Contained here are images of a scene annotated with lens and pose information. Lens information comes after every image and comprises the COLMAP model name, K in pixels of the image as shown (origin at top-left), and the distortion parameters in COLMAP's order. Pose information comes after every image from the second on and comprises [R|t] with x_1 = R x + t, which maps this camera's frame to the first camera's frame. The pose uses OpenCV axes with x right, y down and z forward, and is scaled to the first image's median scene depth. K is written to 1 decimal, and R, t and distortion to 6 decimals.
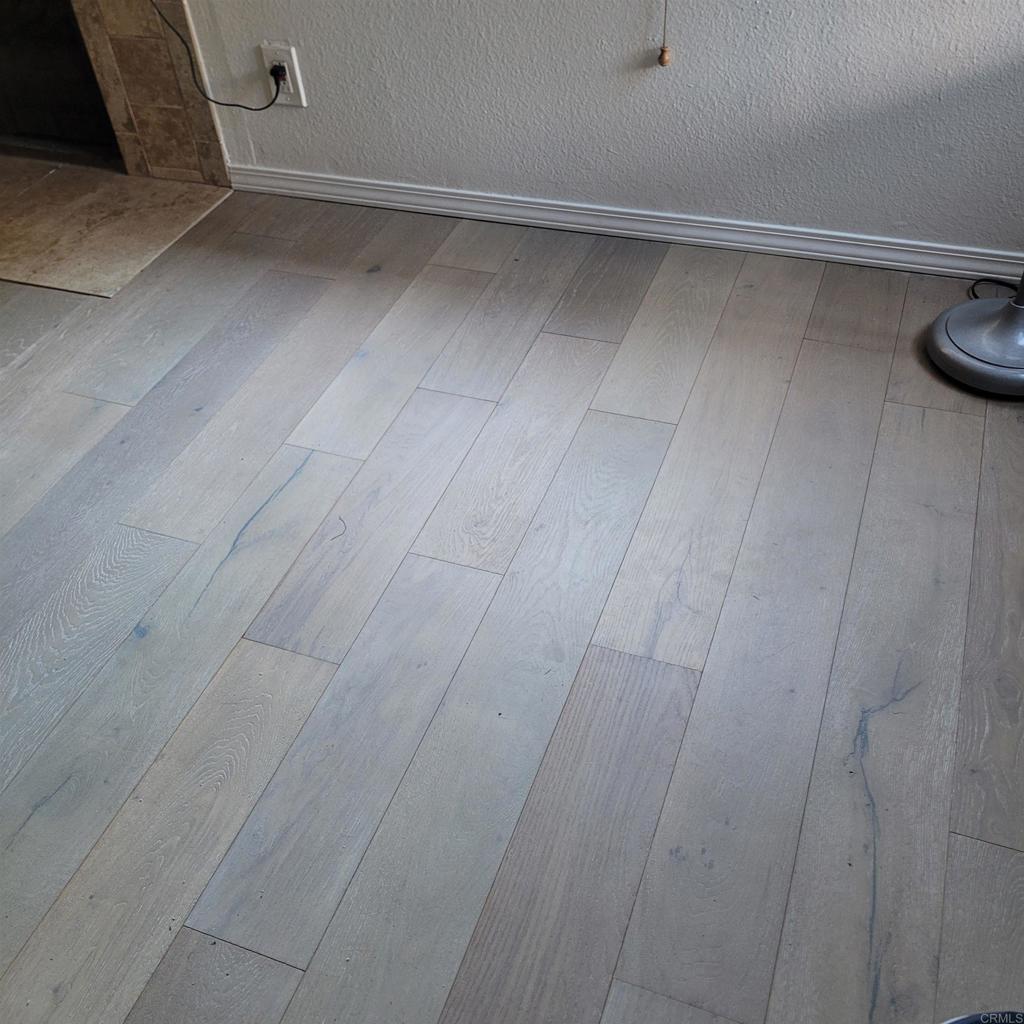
lens RADIAL K [[992.4, 0, 512.0], [0, 992.4, 512.0], [0, 0, 1]] dist [0.059033, -0.052262]
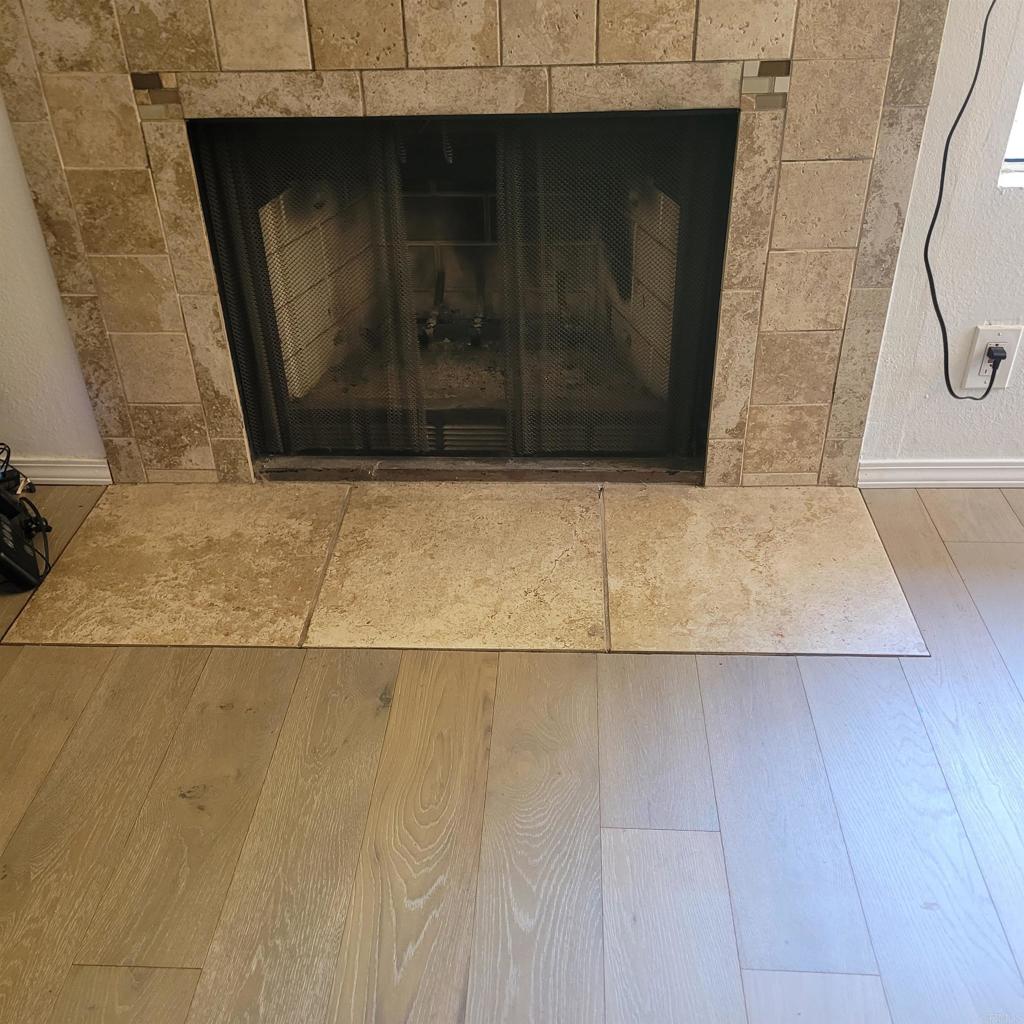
lens RADIAL K [[992.4, 0, 512.0], [0, 992.4, 512.0], [0, 0, 1]] dist [0.059033, -0.052262]
pose [[0.952845, -0.137026, 0.270759, -0.812948], [0.186210, 0.968530, -0.165150, -0.230369], [-0.239608, 0.207781, 0.948375, 0.303383]]
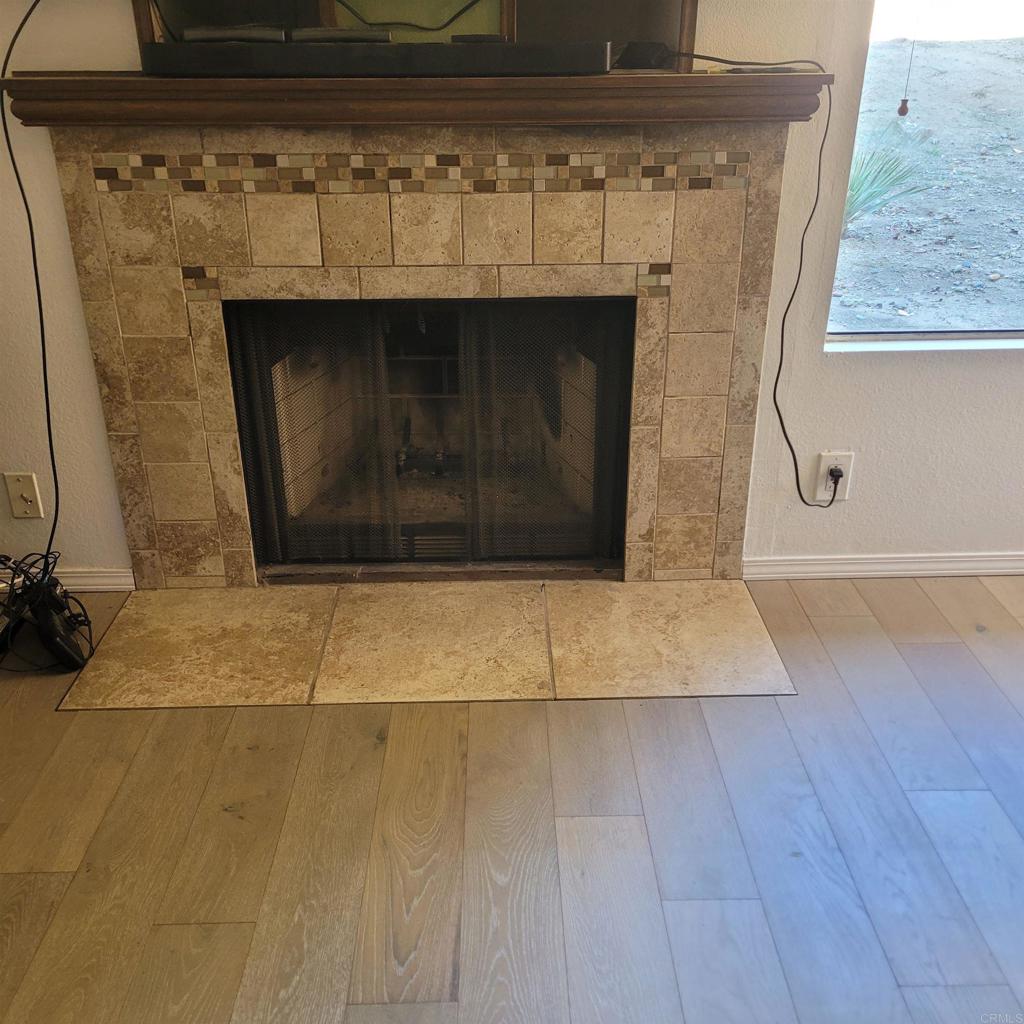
lens RADIAL K [[987.3, 0, 524.3], [0, 987.3, 532.7], [0, 0, 1]] dist [0.062972, -0.018165]
pose [[0.923007, -0.109719, 0.368810, -0.909723], [0.224488, 0.932006, -0.284553, -0.130132], [-0.312512, 0.345438, 0.884878, 0.139315]]
